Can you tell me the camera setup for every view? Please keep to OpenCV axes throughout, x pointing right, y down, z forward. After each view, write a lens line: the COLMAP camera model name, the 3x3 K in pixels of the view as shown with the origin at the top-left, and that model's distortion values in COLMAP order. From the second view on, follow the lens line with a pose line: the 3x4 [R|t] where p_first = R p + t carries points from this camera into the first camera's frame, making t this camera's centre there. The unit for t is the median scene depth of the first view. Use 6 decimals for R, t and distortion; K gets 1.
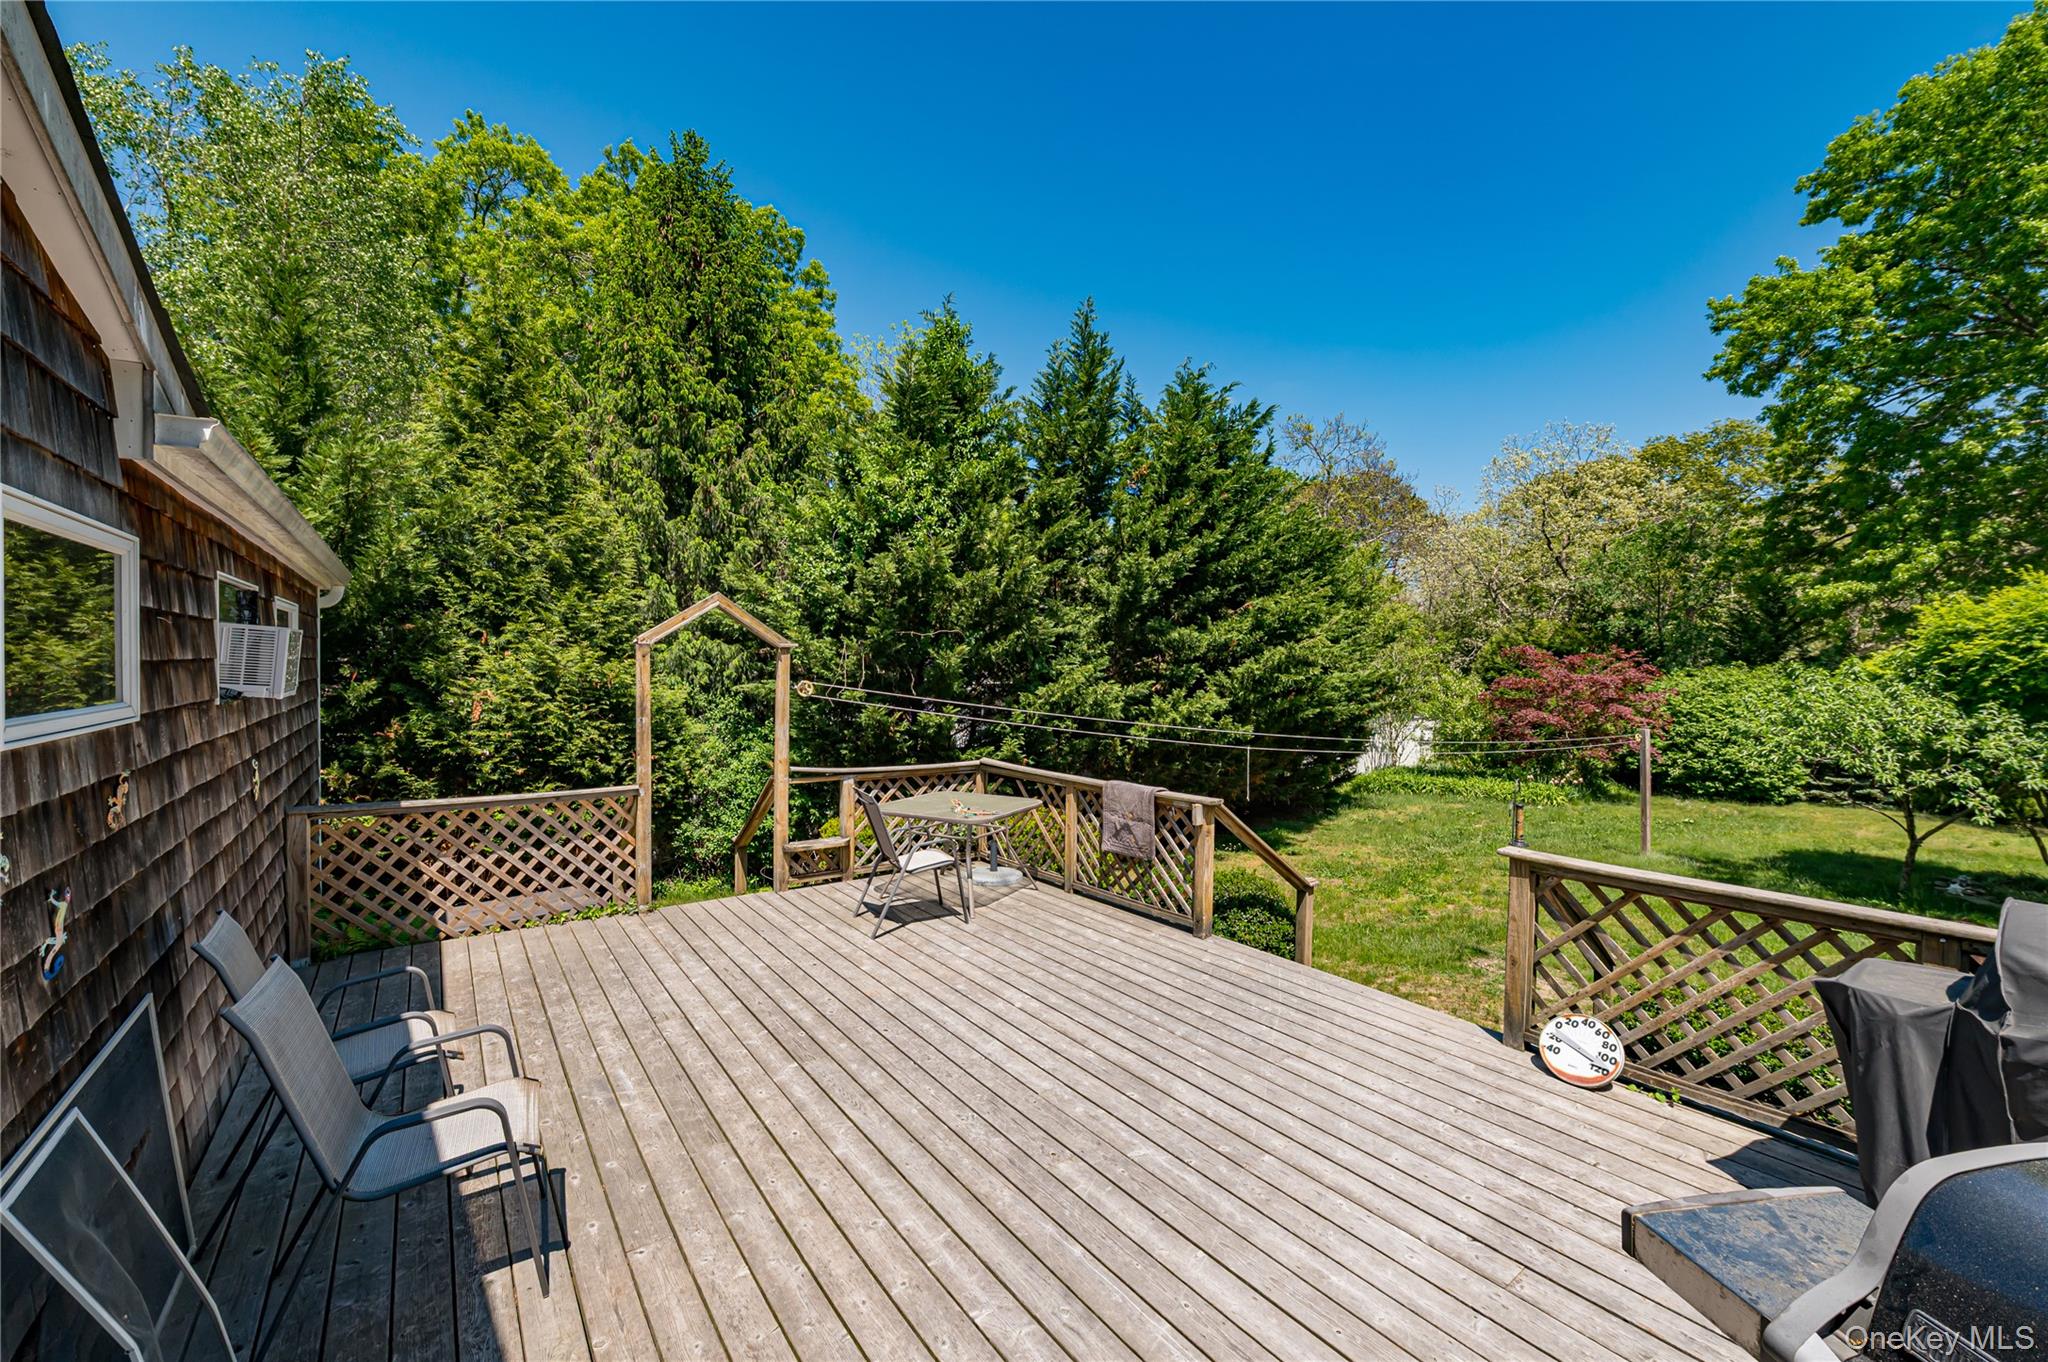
lens RADIAL K [[810.6, 0, 1025.8], [0, 810.6, 675.1], [0, 0, 1]] dist [-0.004052, -0.002099]
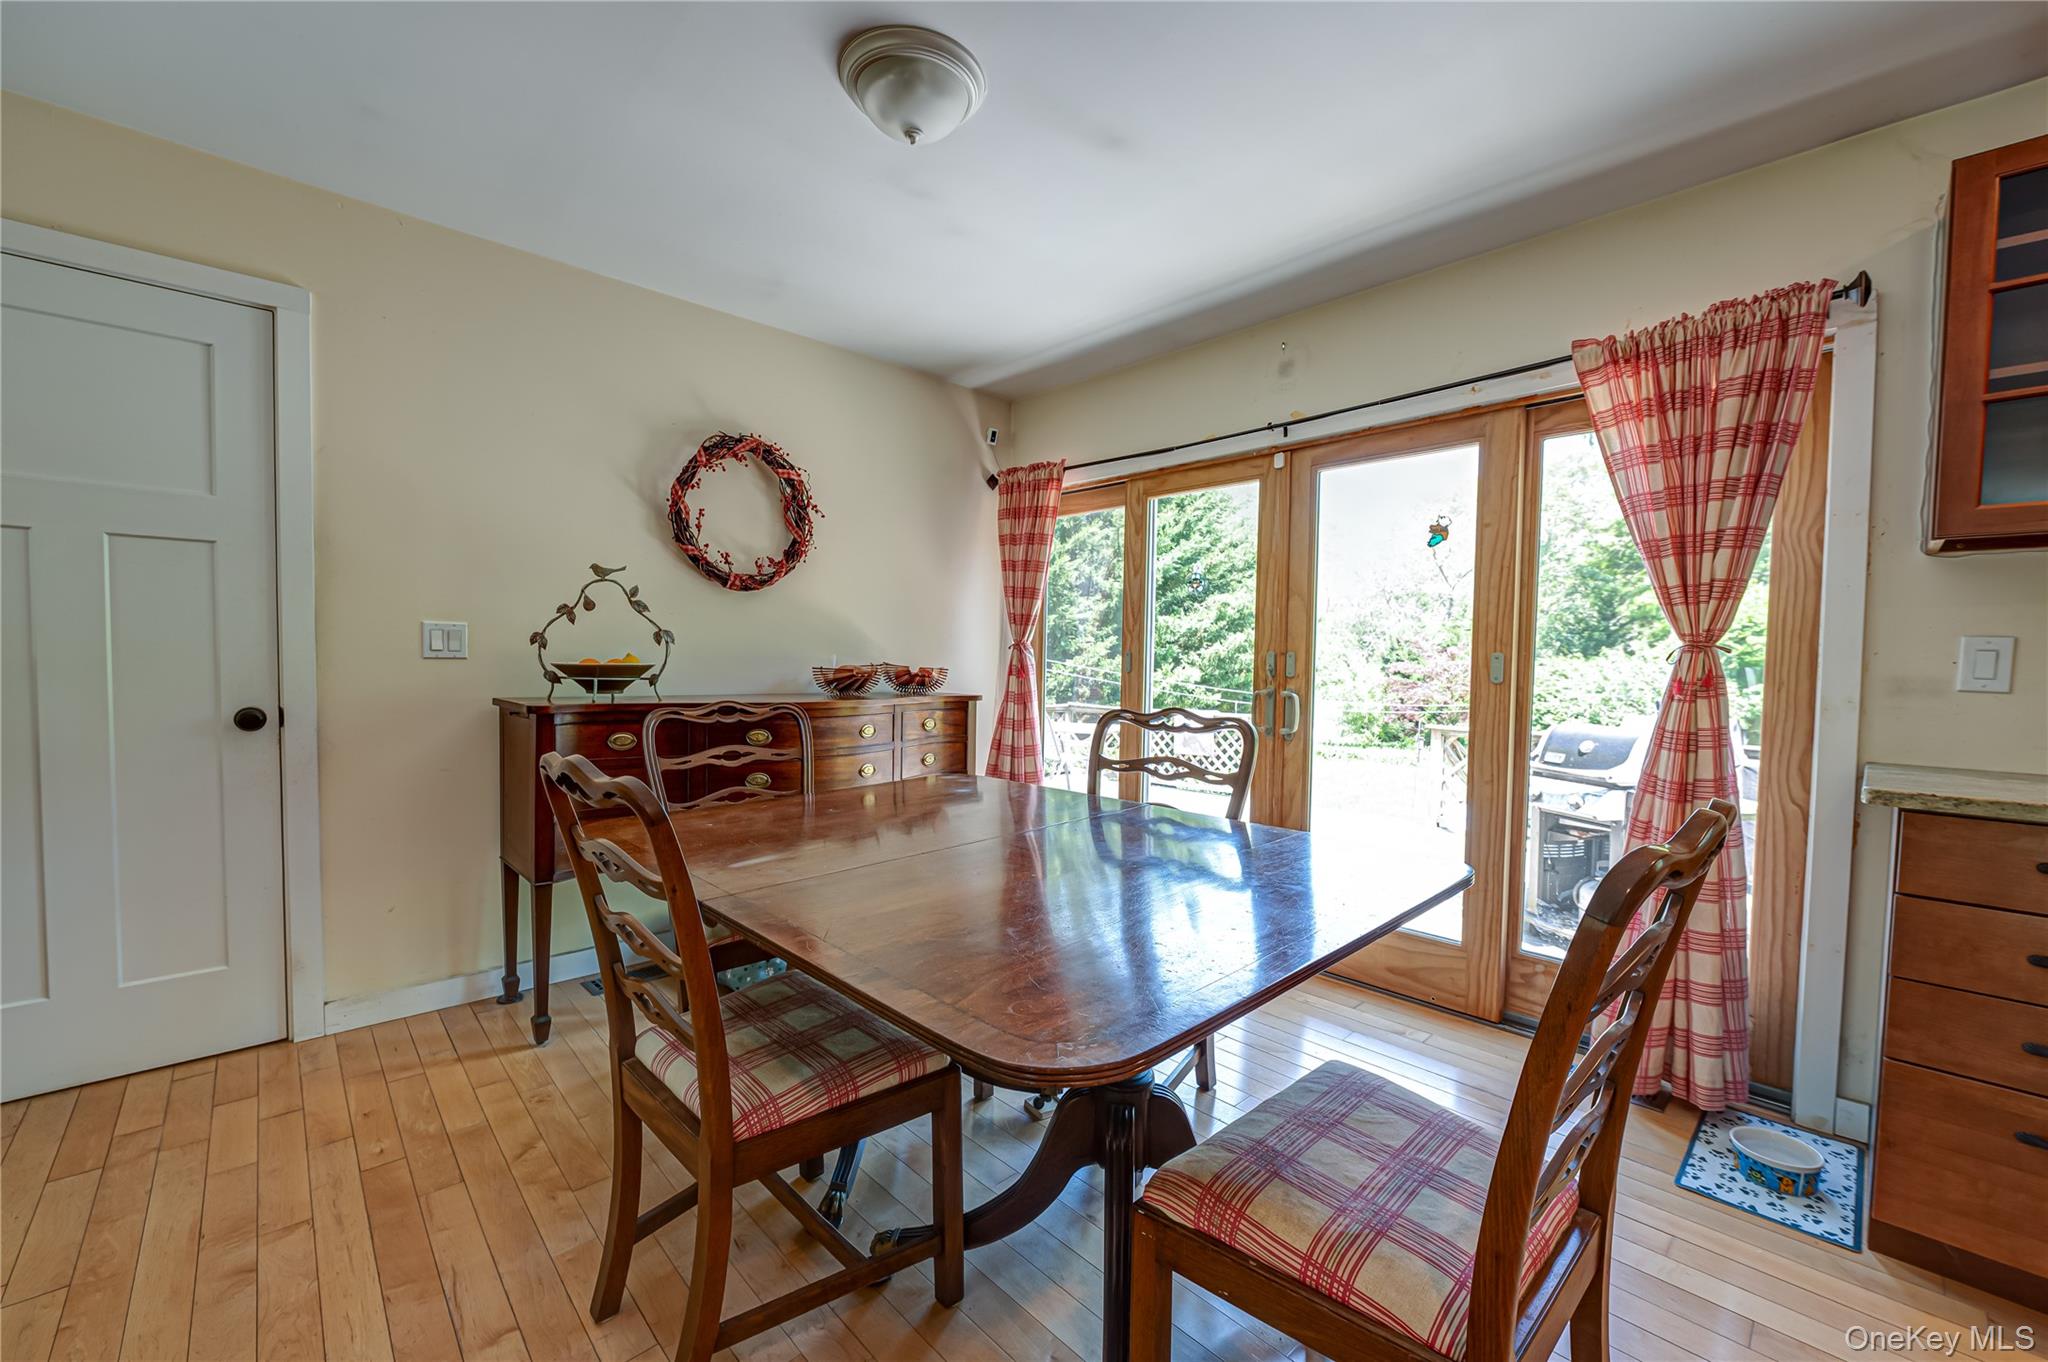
lens RADIAL K [[810.6, 0, 1017.7], [0, 810.6, 689.8], [0, 0, 1]] dist [-0.004052, -0.002099]
pose [[0.994372, 0.008970, 0.105566, -0.165281], [-0.011618, 0.999632, 0.024504, 0.026772], [-0.105307, -0.025592, 0.994110, -0.234210]]
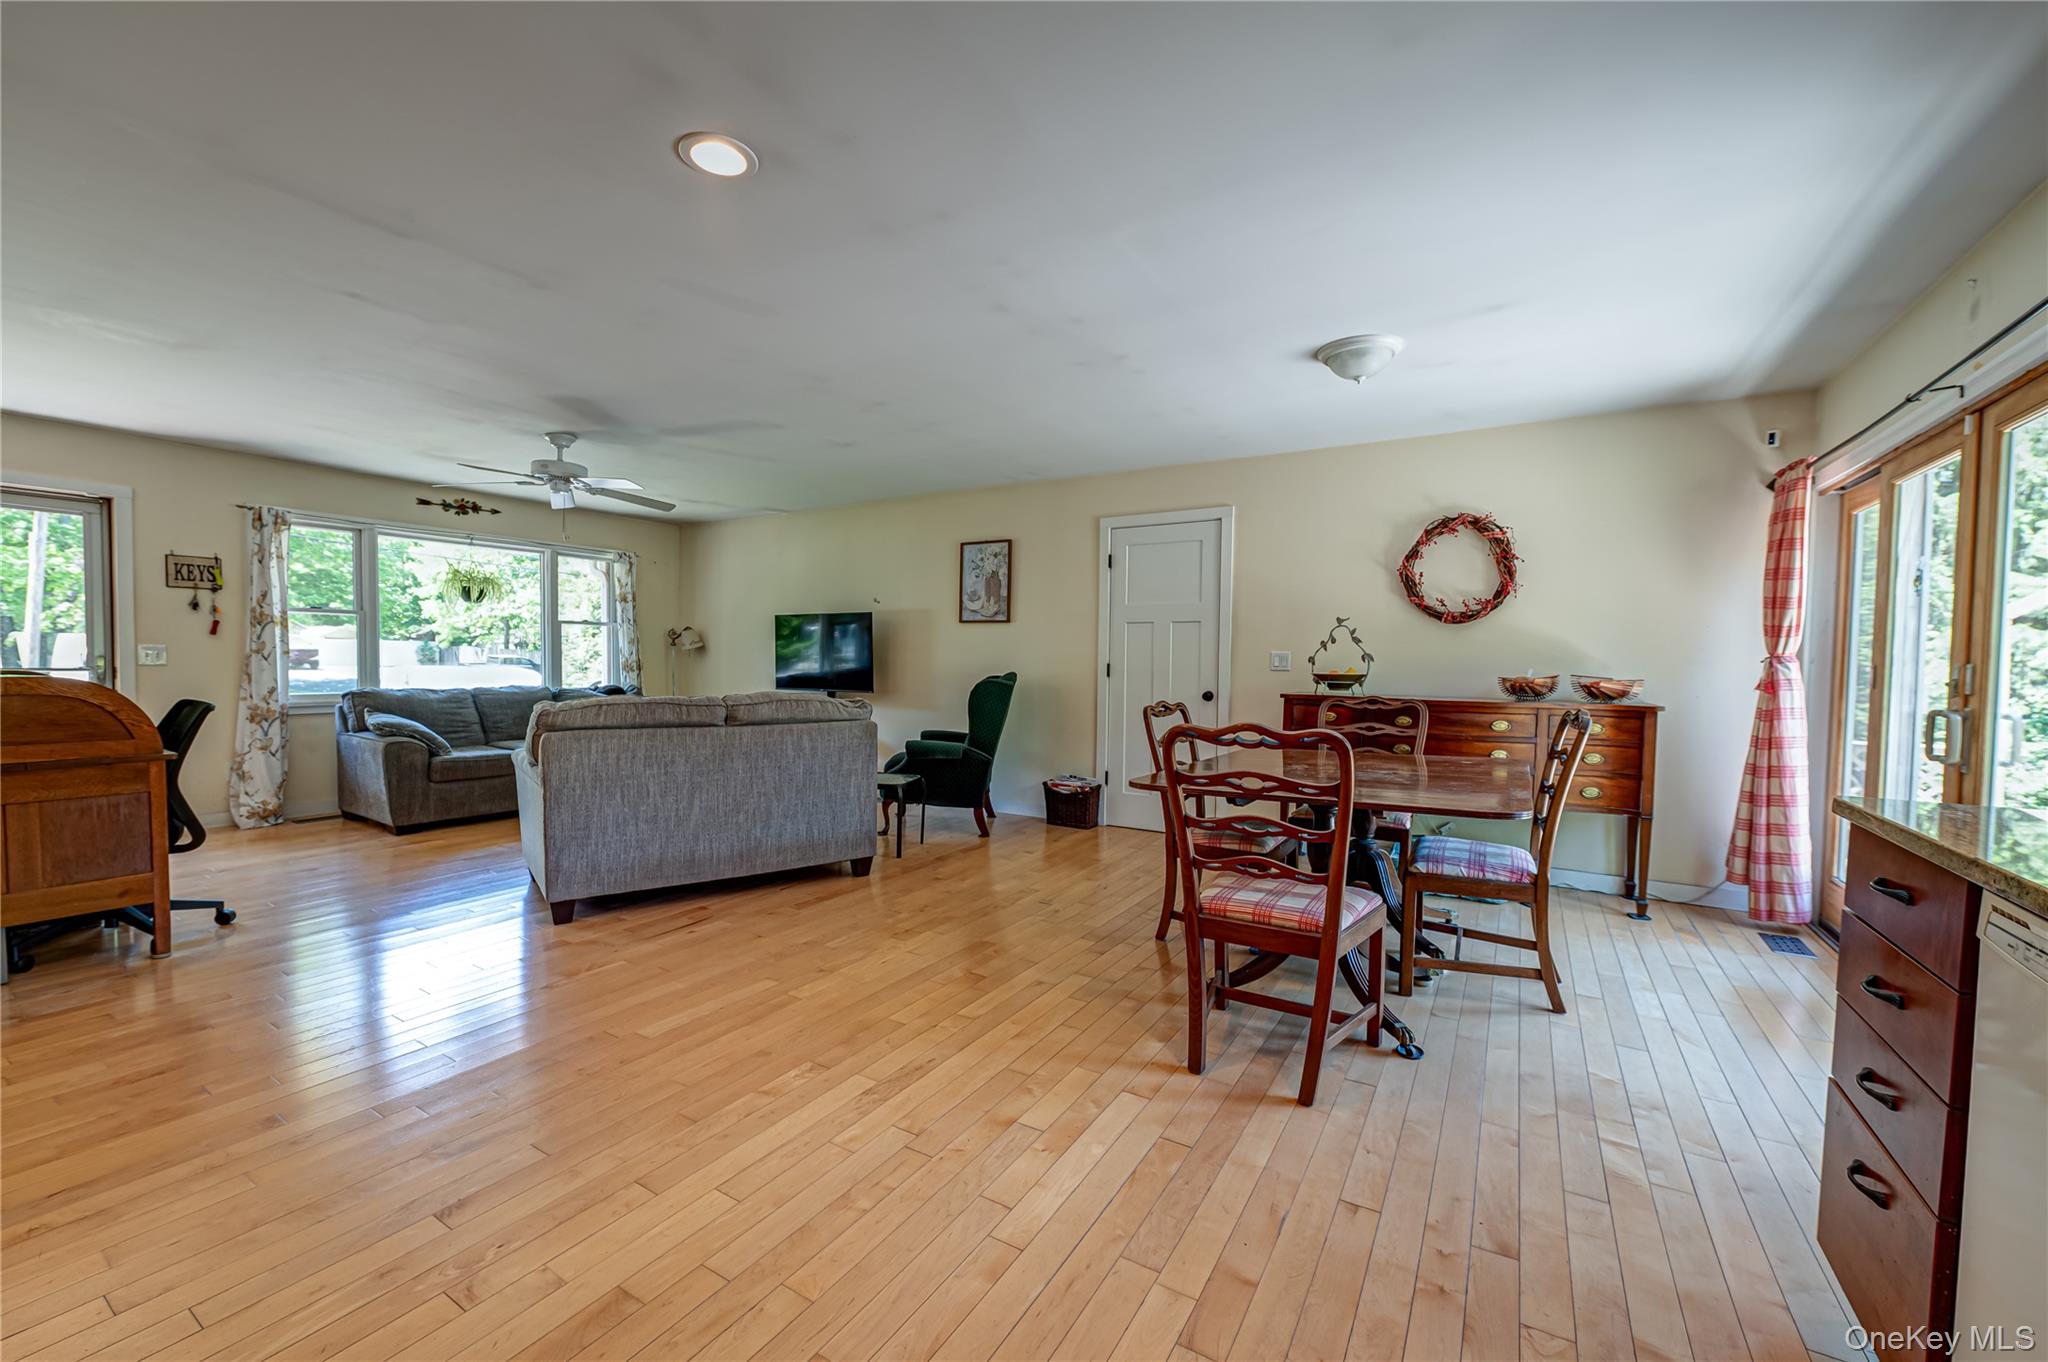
lens RADIAL K [[810.6, 0, 1018.4], [0, 810.6, 695.2], [0, 0, 1]] dist [-0.004052, -0.002099]
pose [[0.359380, 0.041896, -0.932251, 0.027092], [-0.025263, 0.999062, 0.035160, 0.026986], [0.932849, 0.010915, 0.360101, -0.278689]]
